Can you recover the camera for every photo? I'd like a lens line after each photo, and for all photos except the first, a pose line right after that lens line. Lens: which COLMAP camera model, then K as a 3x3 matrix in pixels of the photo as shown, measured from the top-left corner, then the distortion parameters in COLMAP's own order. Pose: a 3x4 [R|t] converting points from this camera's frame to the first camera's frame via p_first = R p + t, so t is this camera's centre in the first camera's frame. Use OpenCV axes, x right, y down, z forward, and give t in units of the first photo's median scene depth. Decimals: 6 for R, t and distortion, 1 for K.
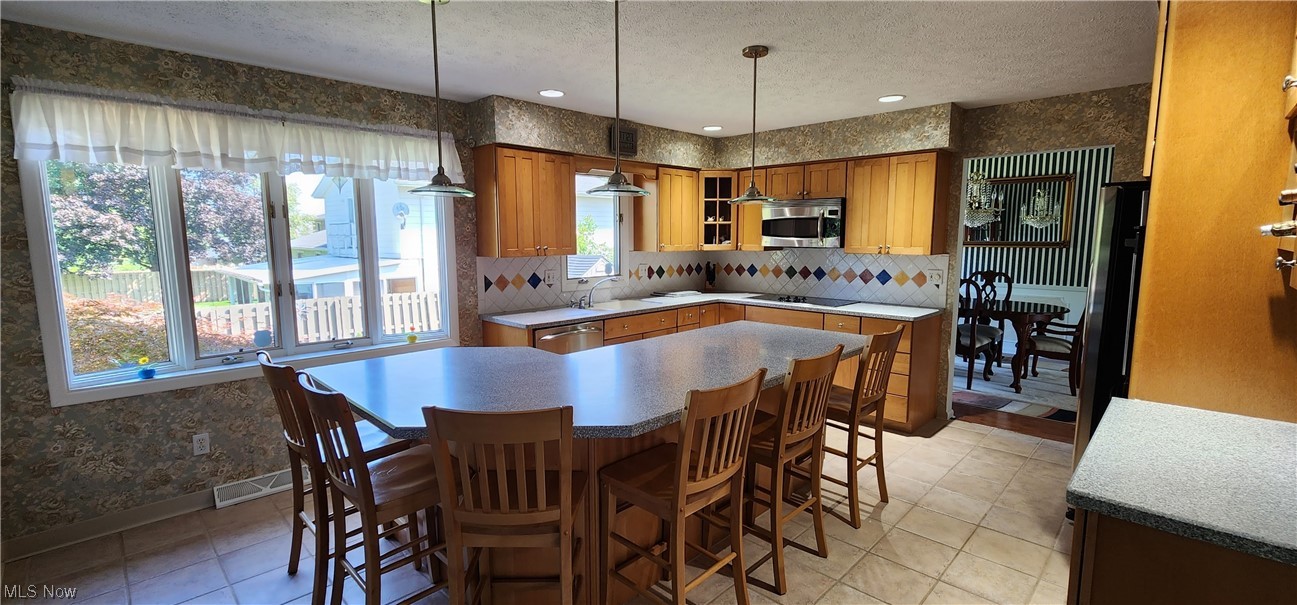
lens RADIAL K [[532.5, 0, 637.0], [0, 532.5, 303.5], [0, 0, 1]] dist [0.000778, -0.000099]
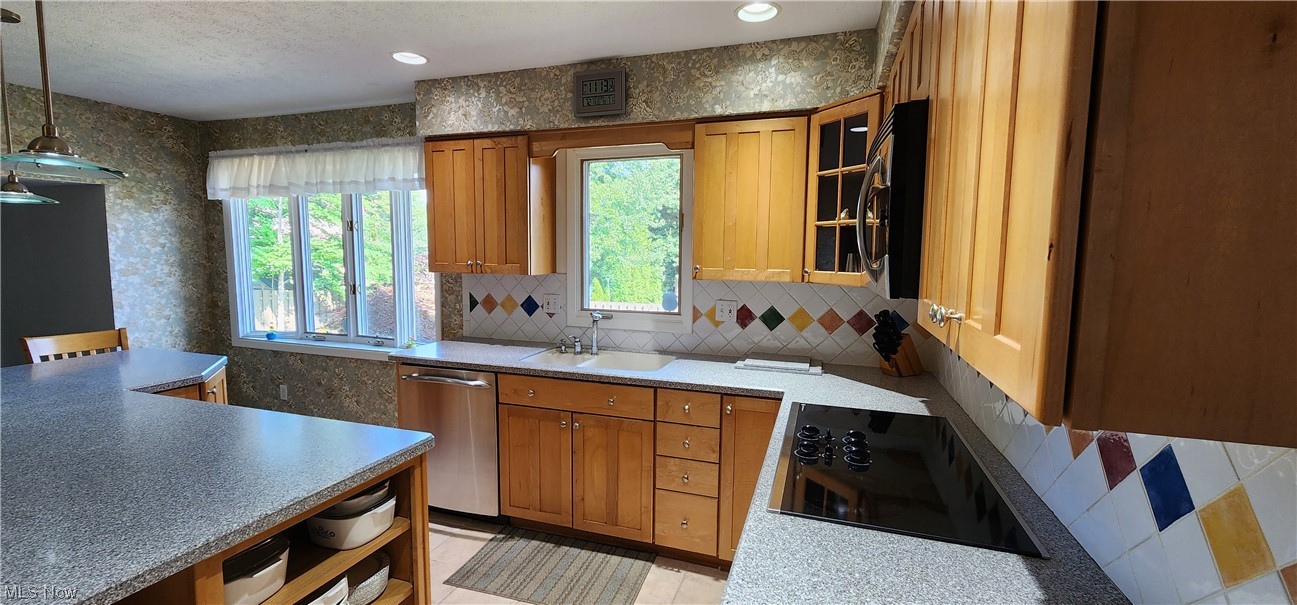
lens RADIAL K [[532.5, 0, 653.1], [0, 532.5, 301.4], [0, 0, 1]] dist [0.000778, -0.000099]
pose [[0.459729, 0.096921, -0.882755, 0.553996], [-0.122411, 0.991454, 0.045105, -0.103051], [0.879582, 0.087322, 0.467664, 0.775924]]
